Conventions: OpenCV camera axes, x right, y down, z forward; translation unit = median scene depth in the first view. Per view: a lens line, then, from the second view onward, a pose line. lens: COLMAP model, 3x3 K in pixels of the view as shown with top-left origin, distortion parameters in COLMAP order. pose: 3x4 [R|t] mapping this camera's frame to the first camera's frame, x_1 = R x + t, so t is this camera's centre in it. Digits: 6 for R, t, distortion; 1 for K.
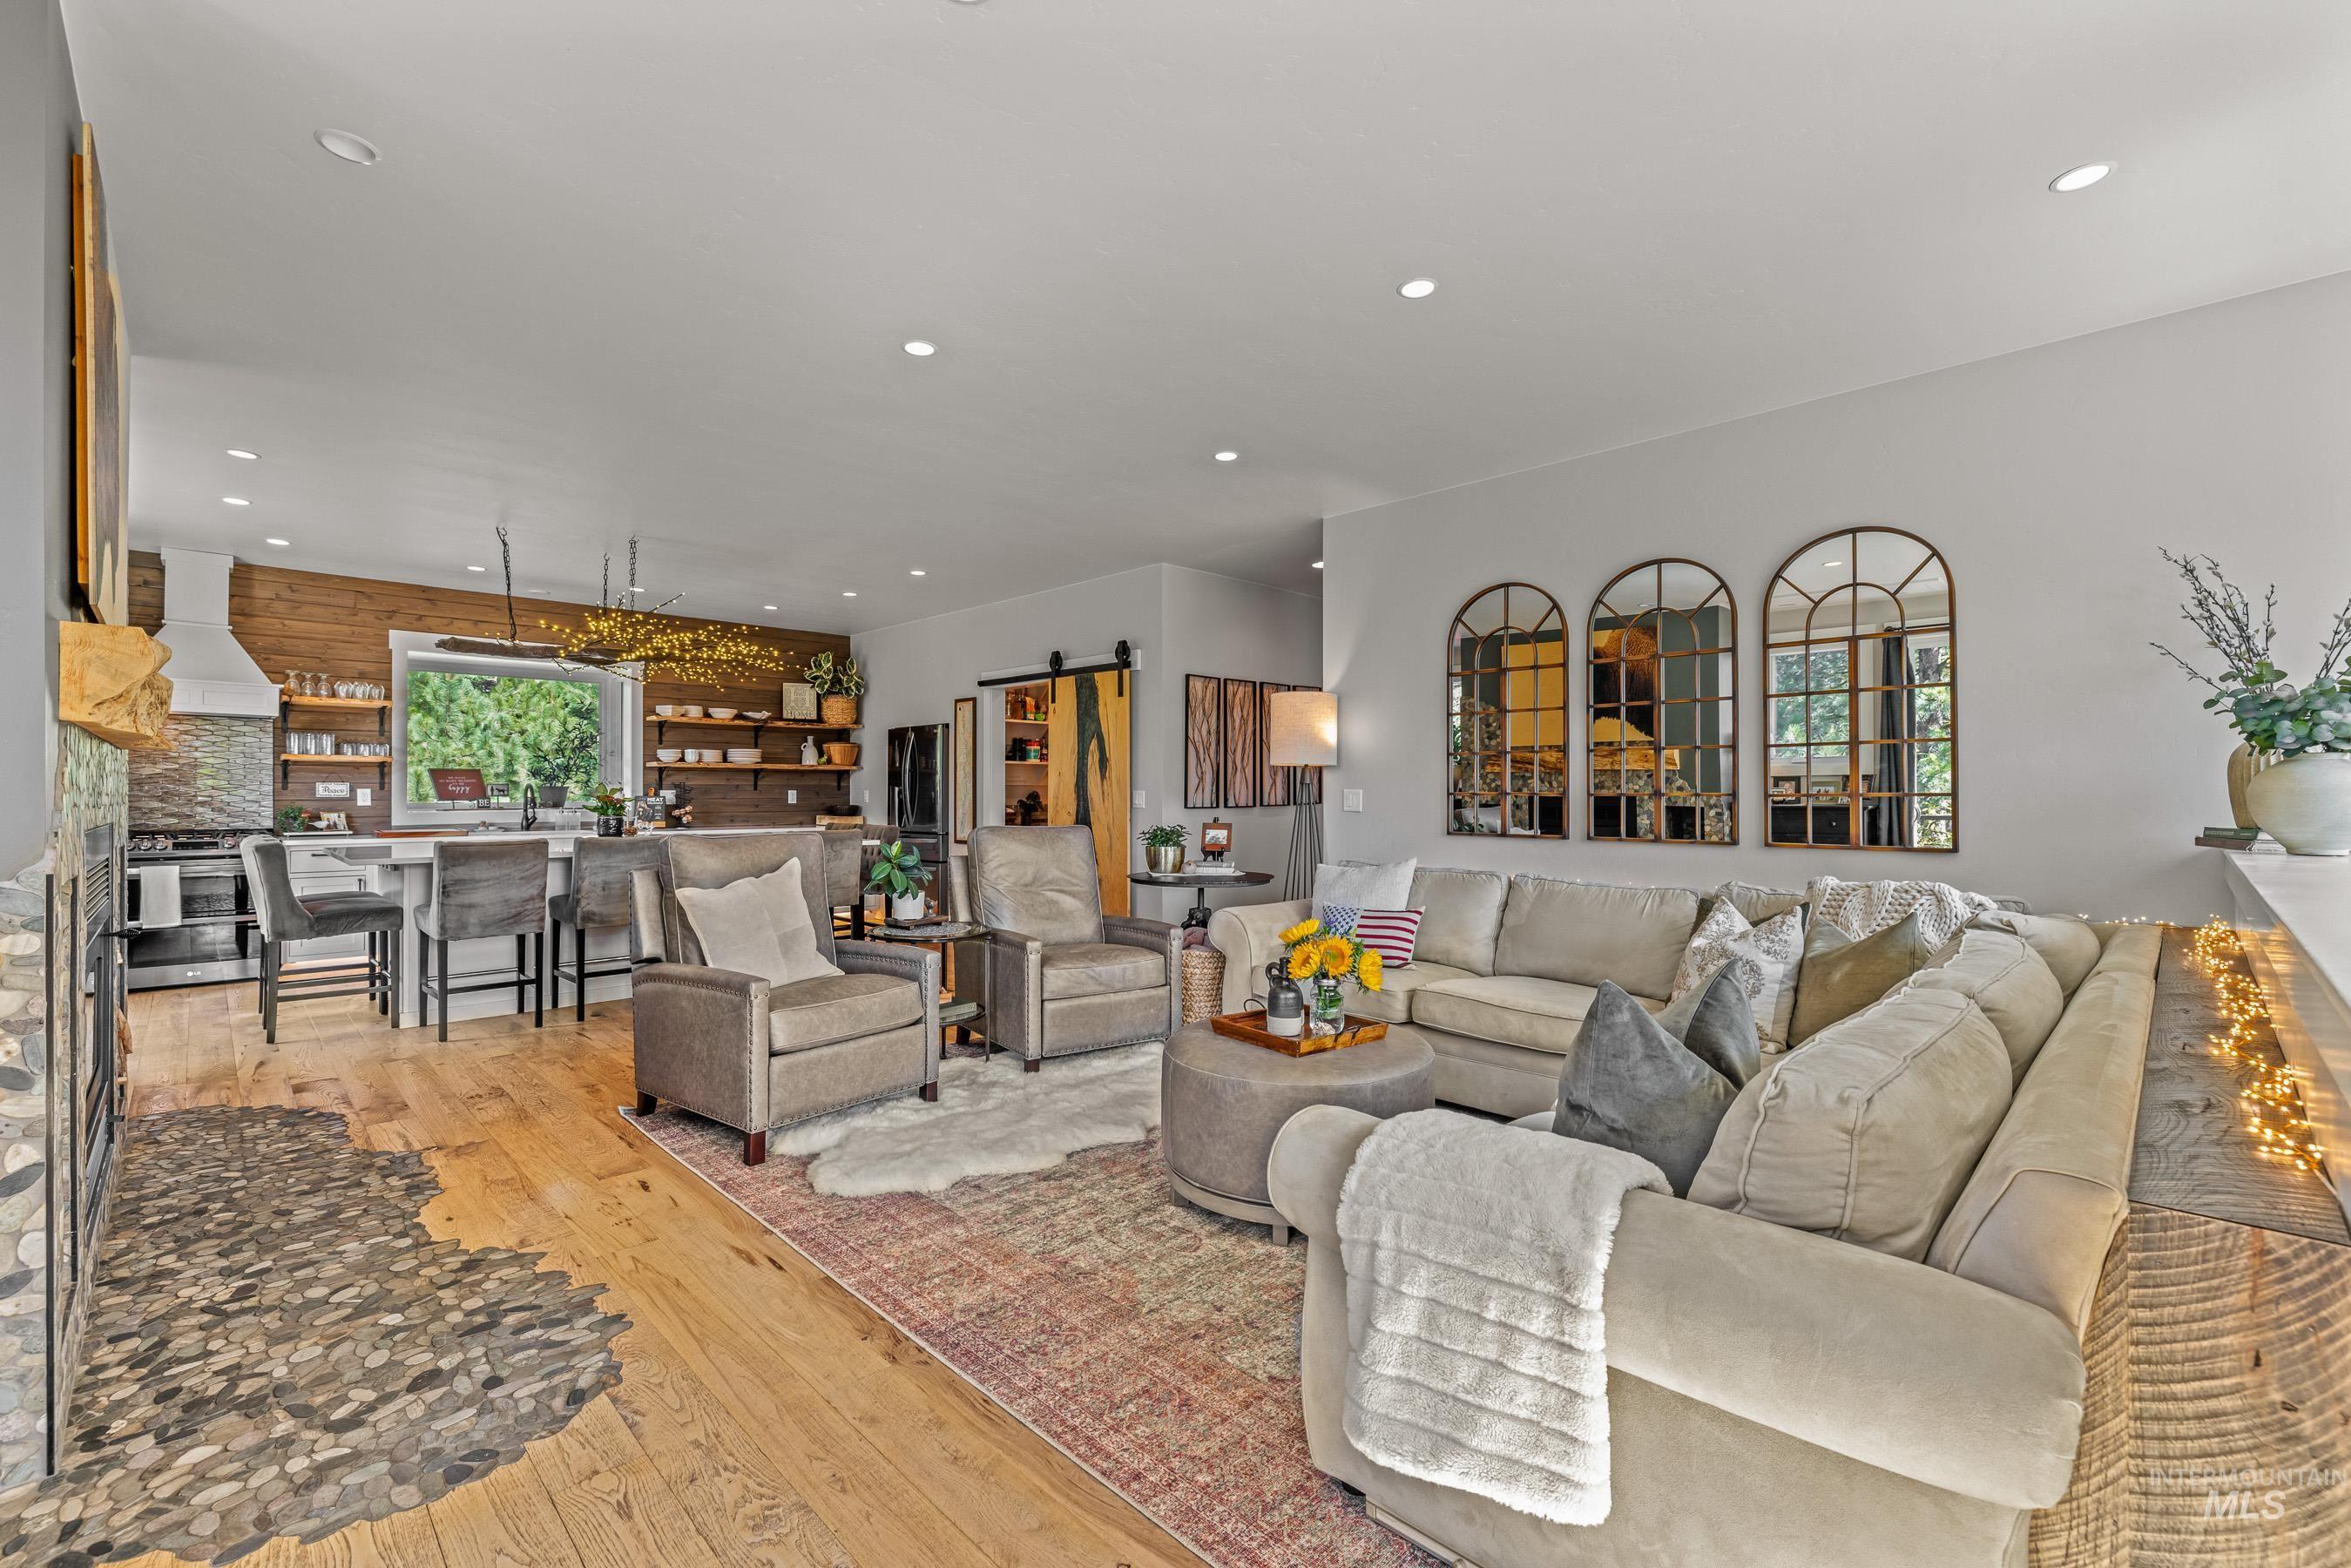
lens RADIAL K [[992.5, 0, 1171.8], [0, 992.5, 780.2], [0, 0, 1]] dist [0.000031, 0.000201]
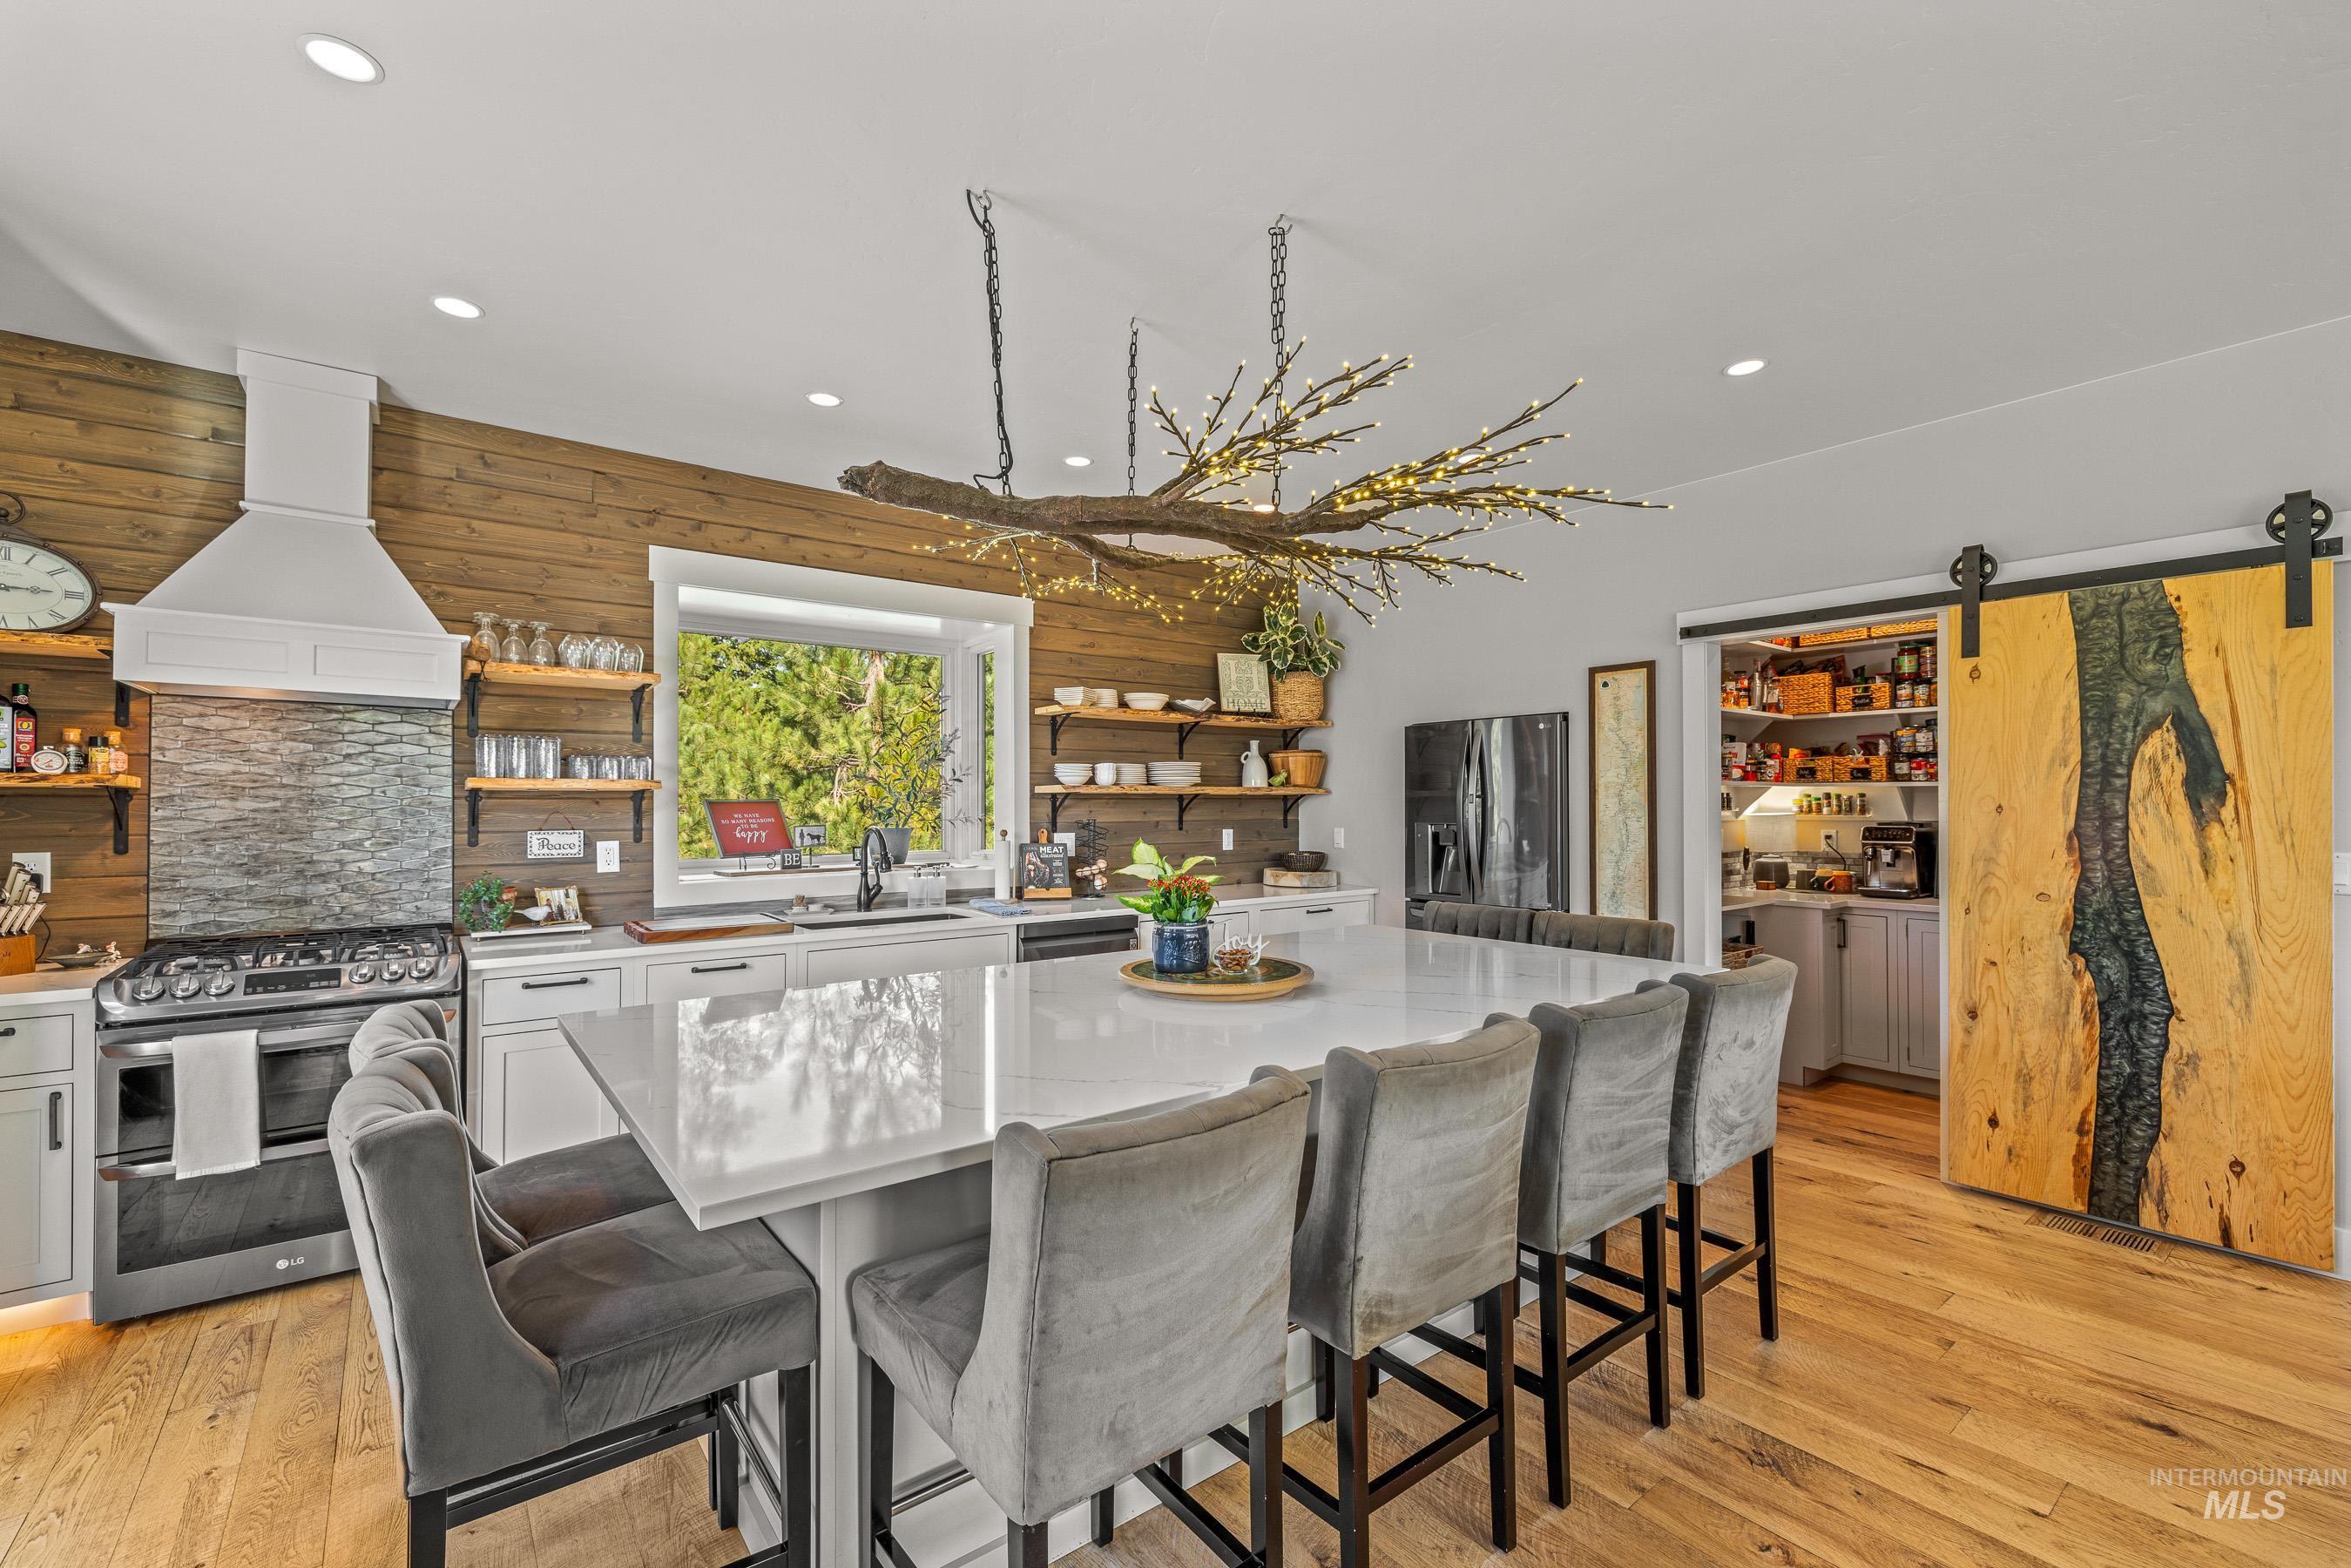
lens RADIAL K [[994.4, 0, 1172.5], [0, 994.4, 789.8], [0, 0, 1]] dist [0.000059, 0.000156]
pose [[0.992562, -0.004164, -0.121665, -0.466580], [0.003779, 0.999987, -0.003395, -0.016640], [0.121678, 0.002910, 0.992565, 0.527672]]
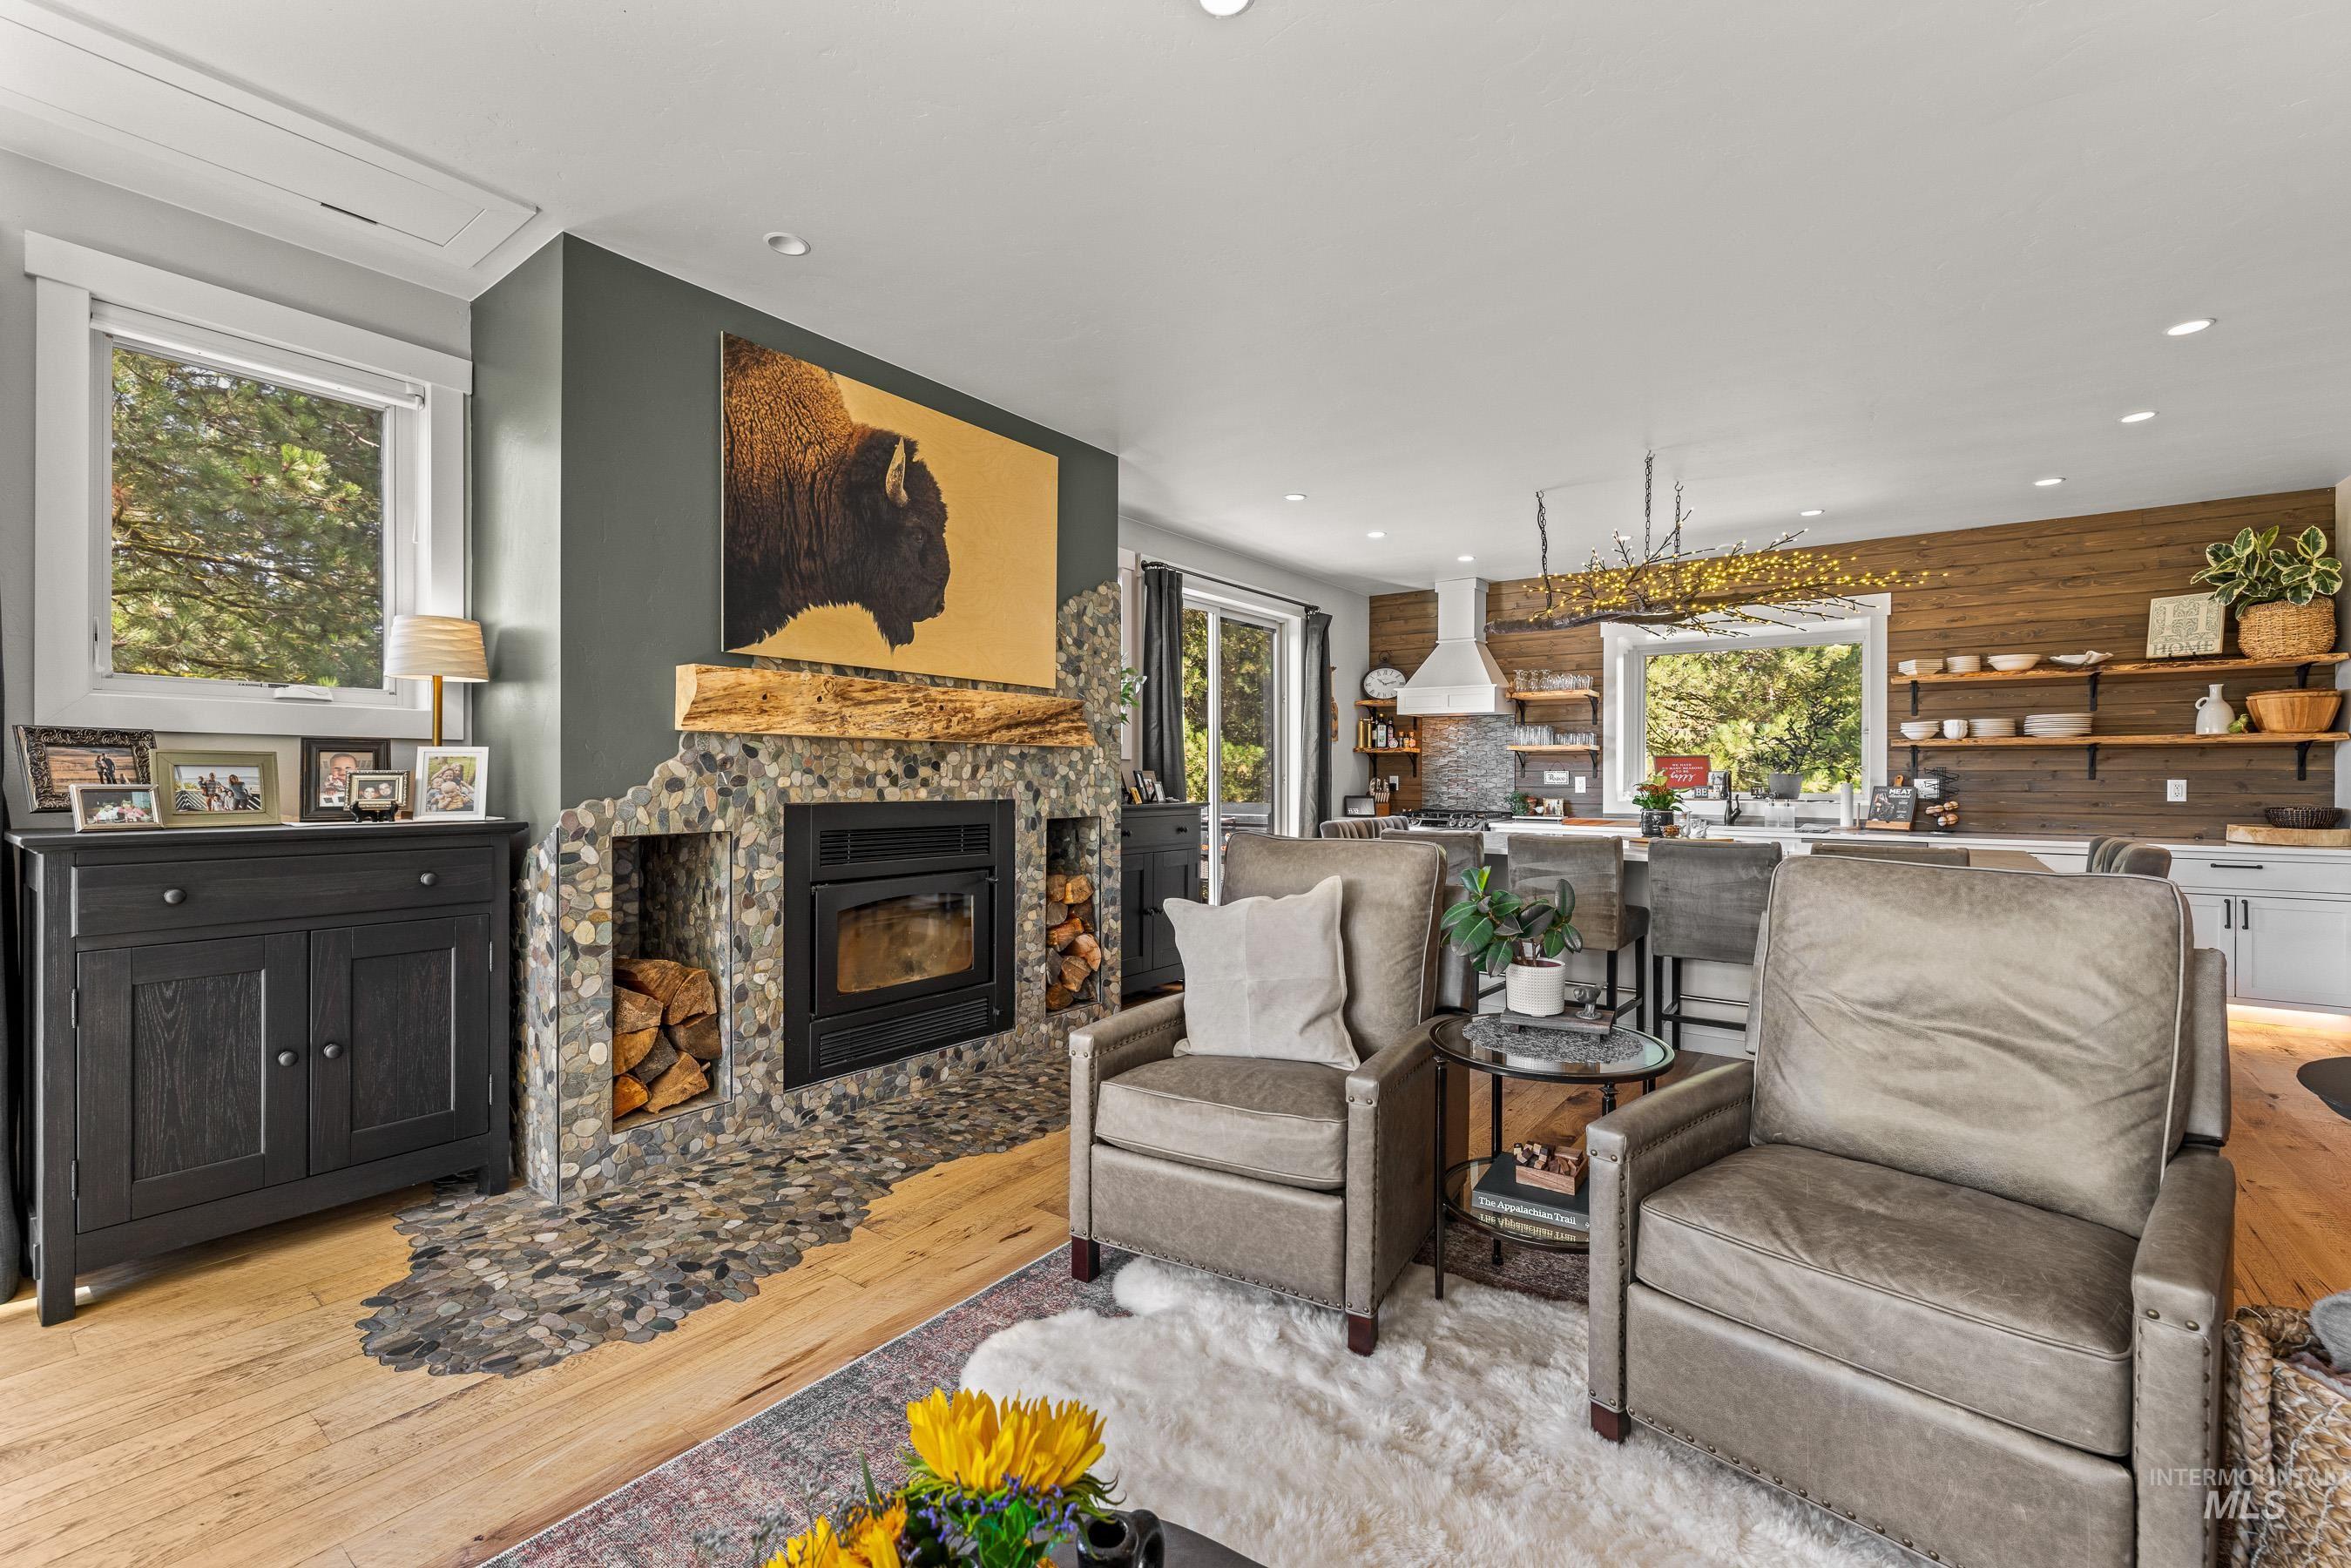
lens RADIAL K [[992.5, 0, 1171.8], [0, 992.5, 780.2], [0, 0, 1]] dist [0.000031, 0.000201]
pose [[0.148372, 0.002537, -0.988928, 0.150749], [0.007881, 0.999962, 0.003748, 0.005263], [0.988900, -0.008350, 0.148346, 0.444795]]
